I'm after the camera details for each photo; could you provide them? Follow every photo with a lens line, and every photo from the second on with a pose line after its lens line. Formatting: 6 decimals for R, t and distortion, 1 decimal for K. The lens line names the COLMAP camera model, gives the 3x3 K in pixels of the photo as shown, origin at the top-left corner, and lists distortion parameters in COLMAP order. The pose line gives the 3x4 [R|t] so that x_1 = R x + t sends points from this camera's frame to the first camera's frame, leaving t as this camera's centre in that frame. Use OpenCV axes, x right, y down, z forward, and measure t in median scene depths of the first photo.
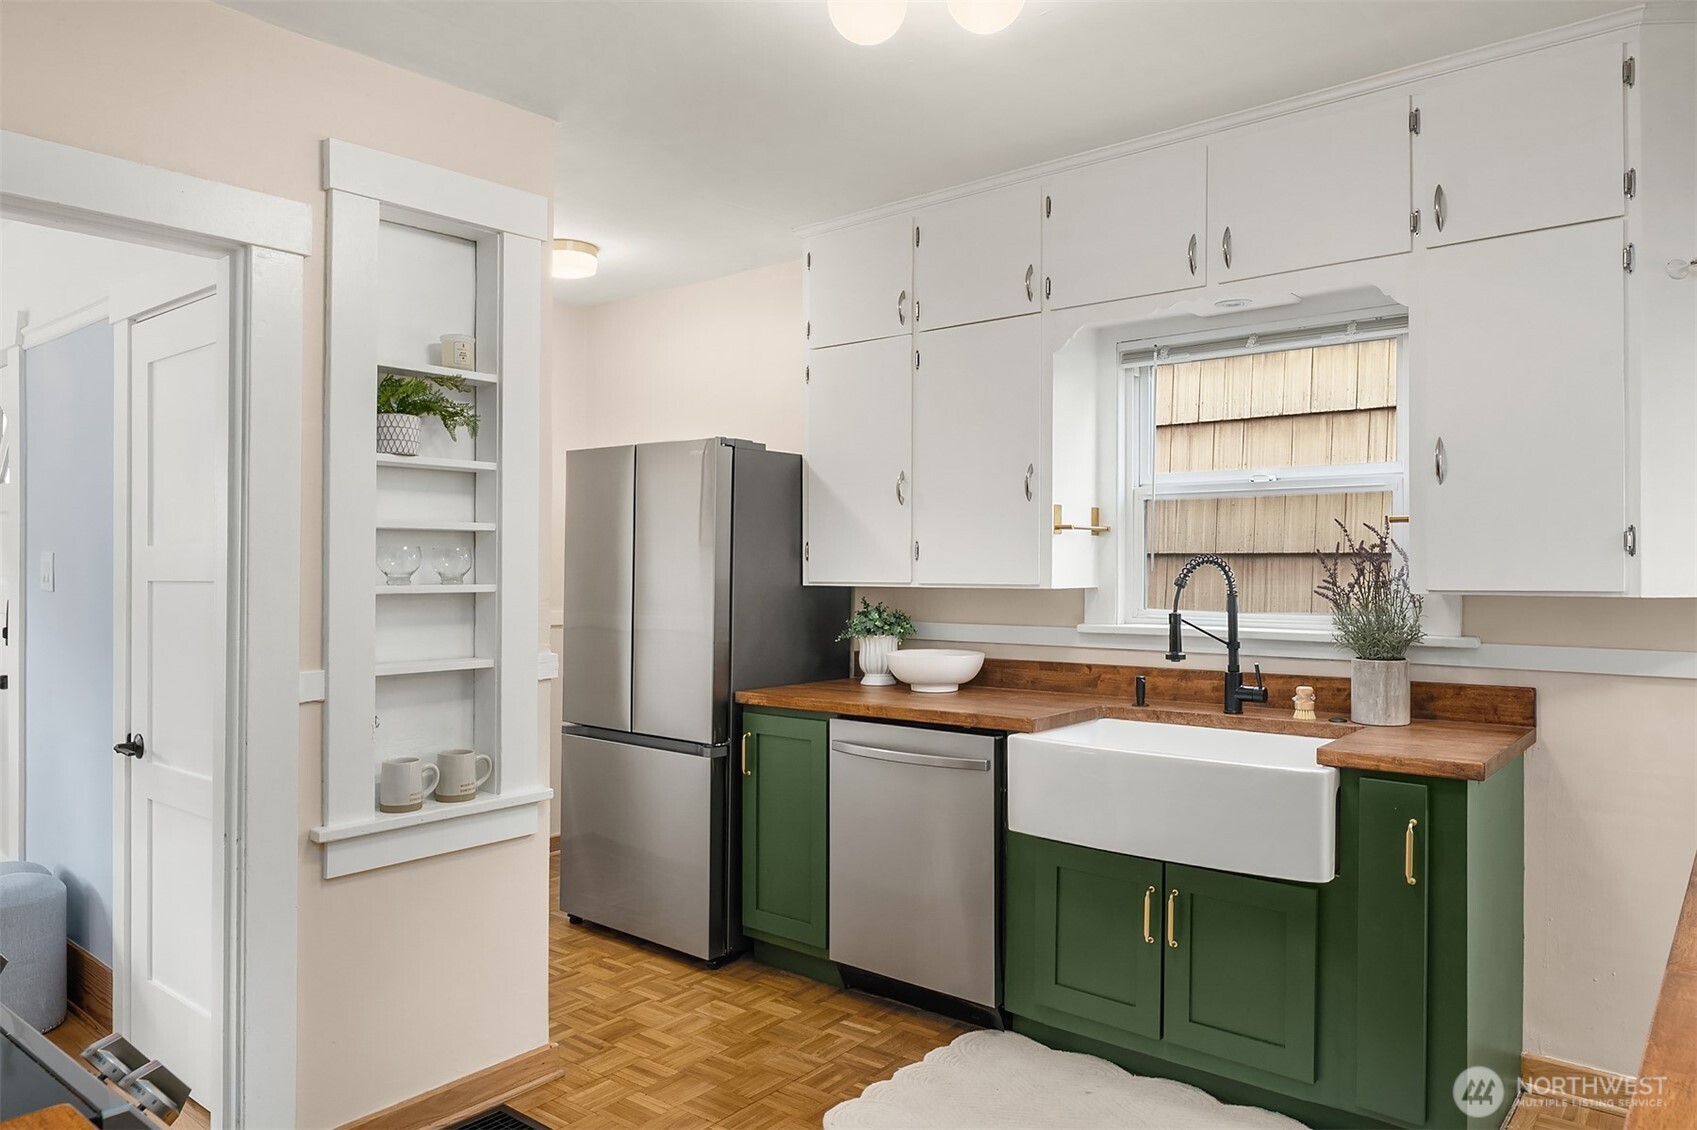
lens RADIAL K [[1113.4, 0, 848.9], [0, 1113.4, 599.2], [0, 0, 1]] dist [-0.000935, -0.000442]
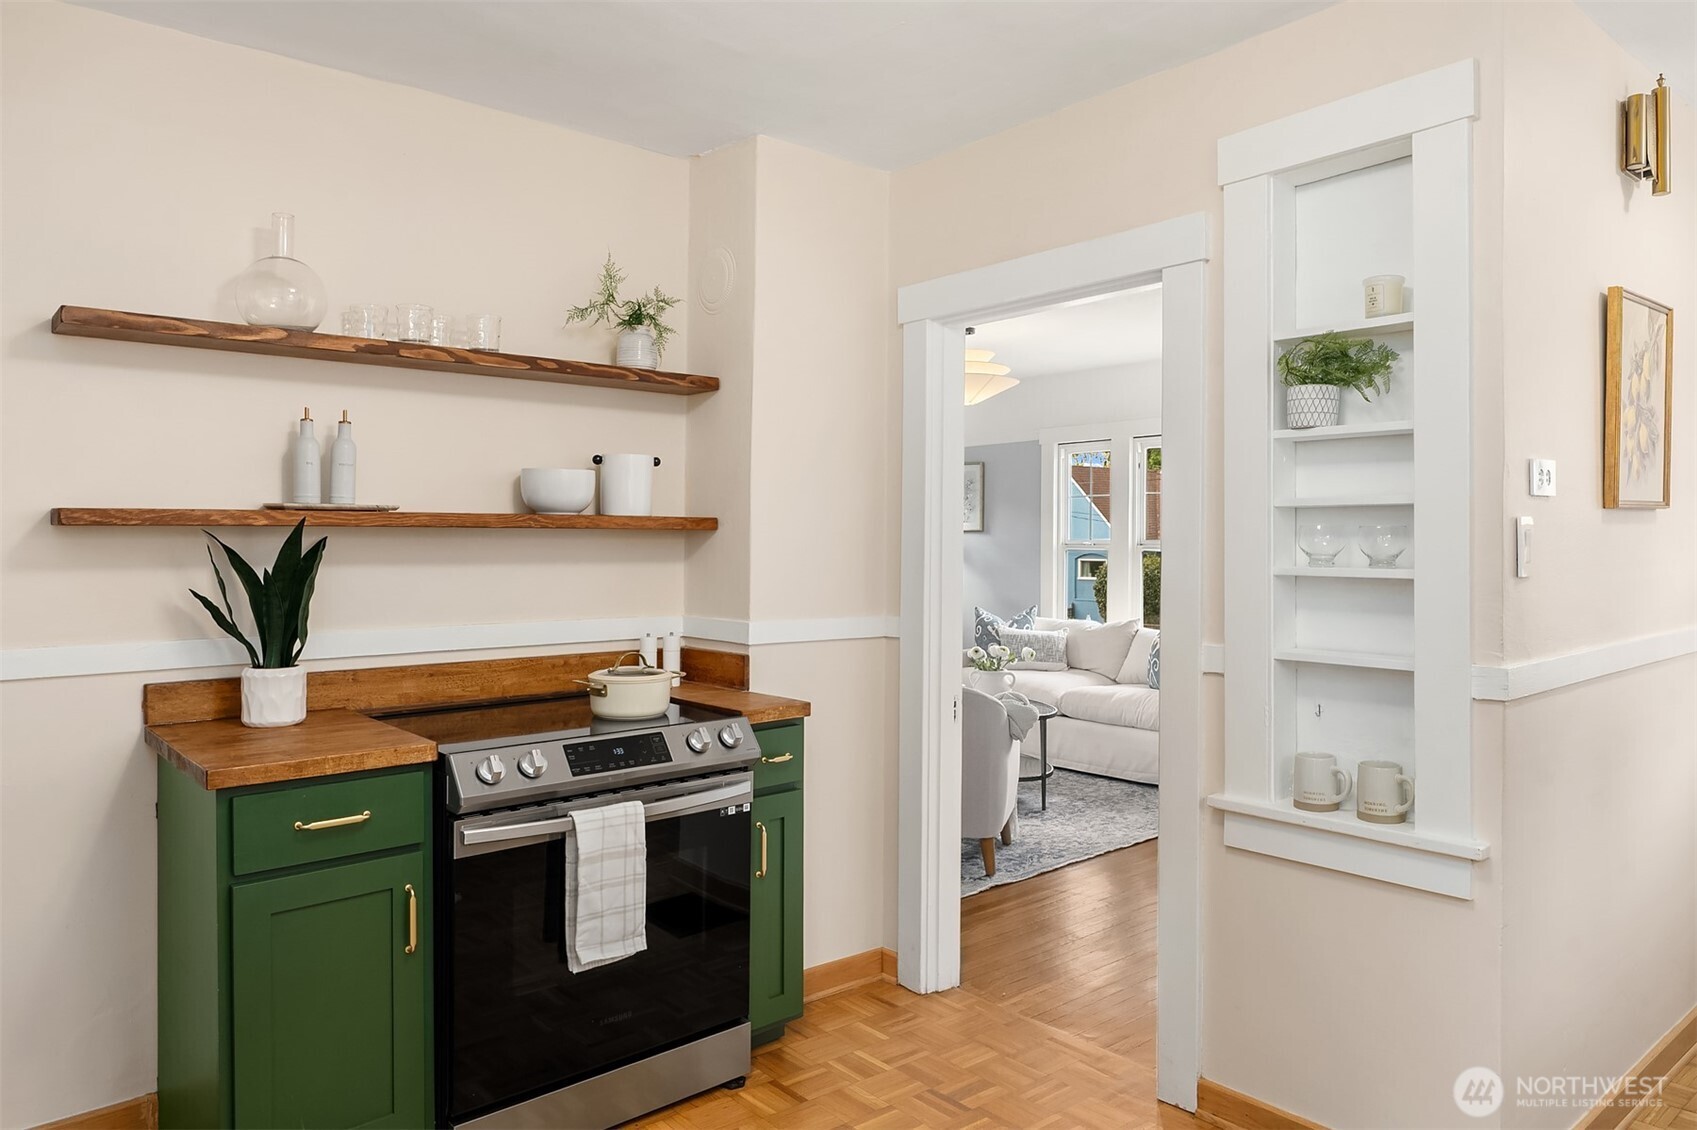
lens RADIAL K [[1122.8, 0, 848.5], [0, 1122.8, 565.0], [0, 0, 1]] dist [-0.001975, -0.001515]
pose [[-0.167514, 0.016840, -0.985726, 0.595543], [-0.036754, 0.999052, 0.023313, -0.022021], [0.985184, 0.040135, -0.166737, 0.777988]]
